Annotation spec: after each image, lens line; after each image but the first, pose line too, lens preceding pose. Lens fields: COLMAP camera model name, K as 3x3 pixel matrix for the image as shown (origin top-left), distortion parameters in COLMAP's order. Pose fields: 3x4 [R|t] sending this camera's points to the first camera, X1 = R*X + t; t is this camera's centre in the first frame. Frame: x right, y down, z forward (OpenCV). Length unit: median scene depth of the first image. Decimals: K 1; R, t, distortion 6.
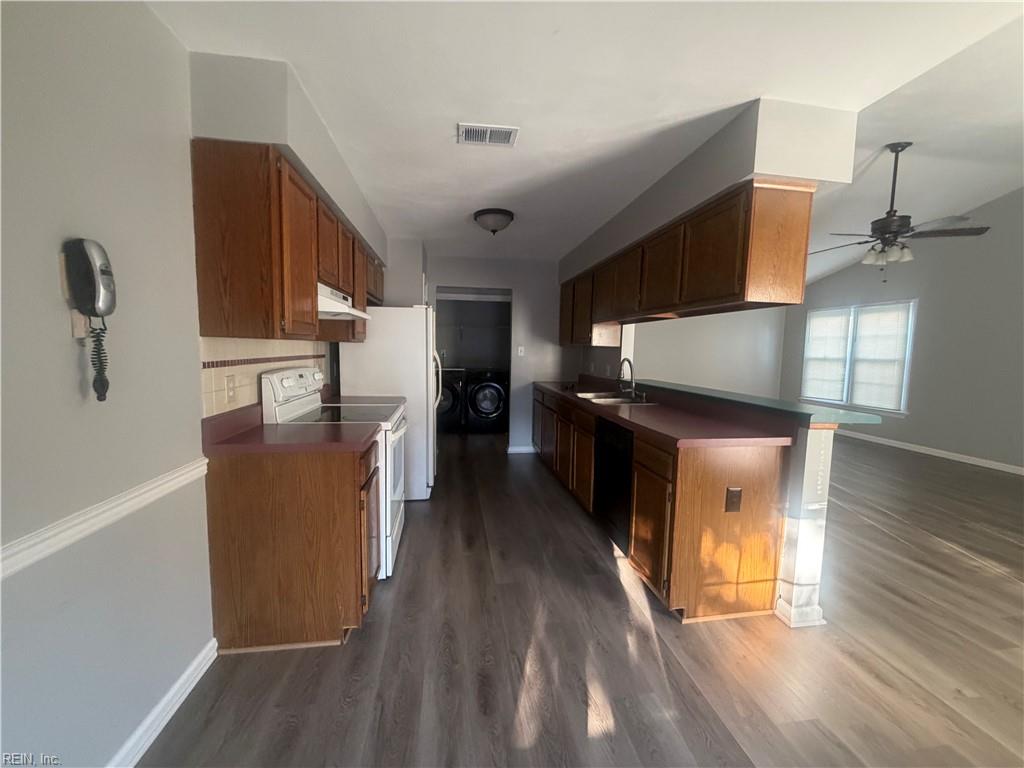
lens RADIAL K [[416.5, 0, 501.9], [0, 416.5, 393.7], [0, 0, 1]] dist [-0.001931, -0.000500]
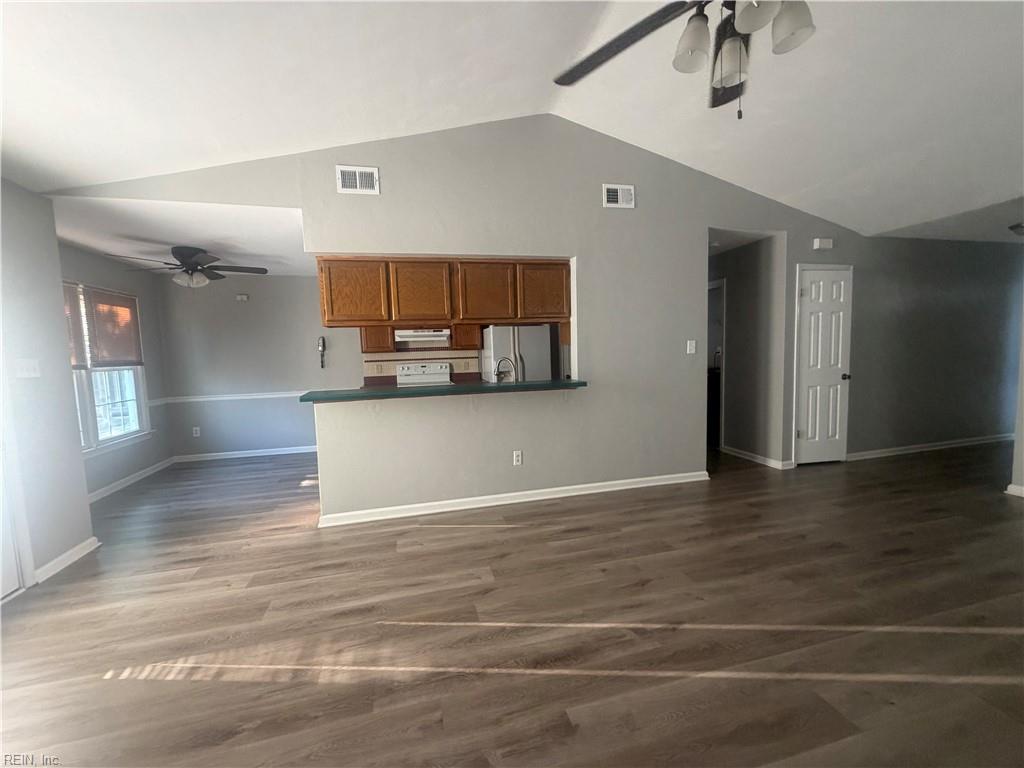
lens RADIAL K [[416.5, 0, 511.5], [0, 416.5, 383.9], [0, 0, 1]] dist [-0.001931, -0.000500]
pose [[0.095262, 0.058562, -0.993728, 0.840913], [-0.071473, 0.996094, 0.051850, -0.043276], [0.992883, 0.066085, 0.099076, 0.540561]]
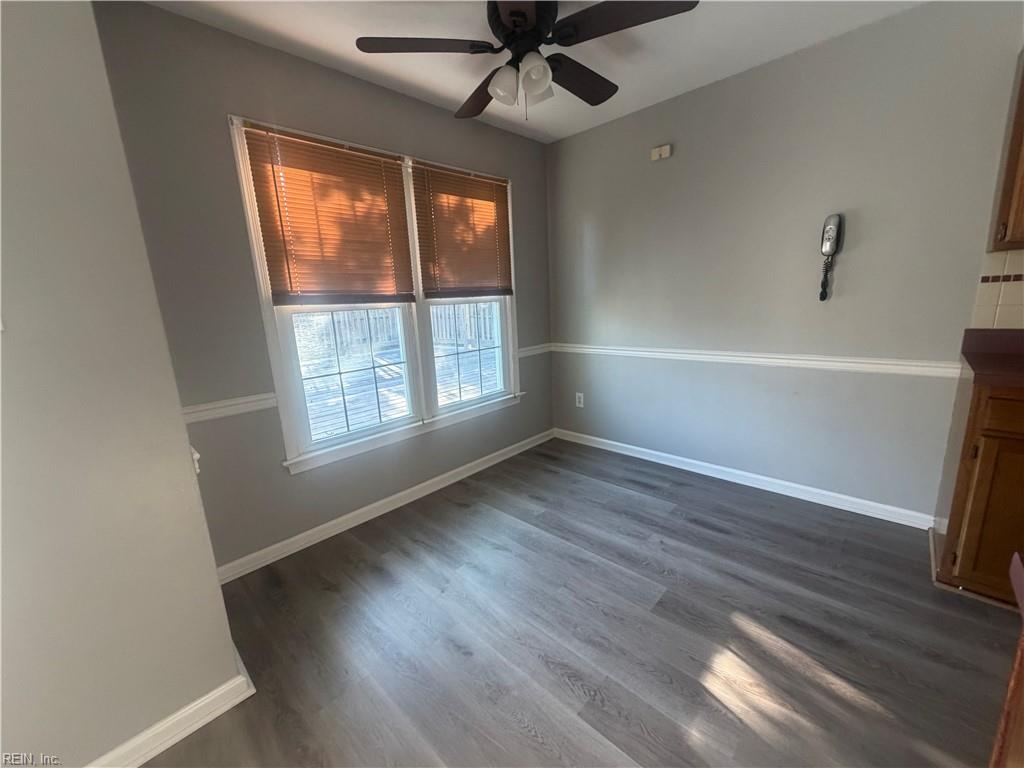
lens RADIAL K [[416.5, 0, 504.8], [0, 416.5, 385.8], [0, 0, 1]] dist [-0.001931, -0.000500]
pose [[-0.792730, 0.149065, -0.591065, 0.272924], [-0.026061, 0.960465, 0.277179, -0.019563], [0.609015, 0.235132, -0.757505, 0.315988]]
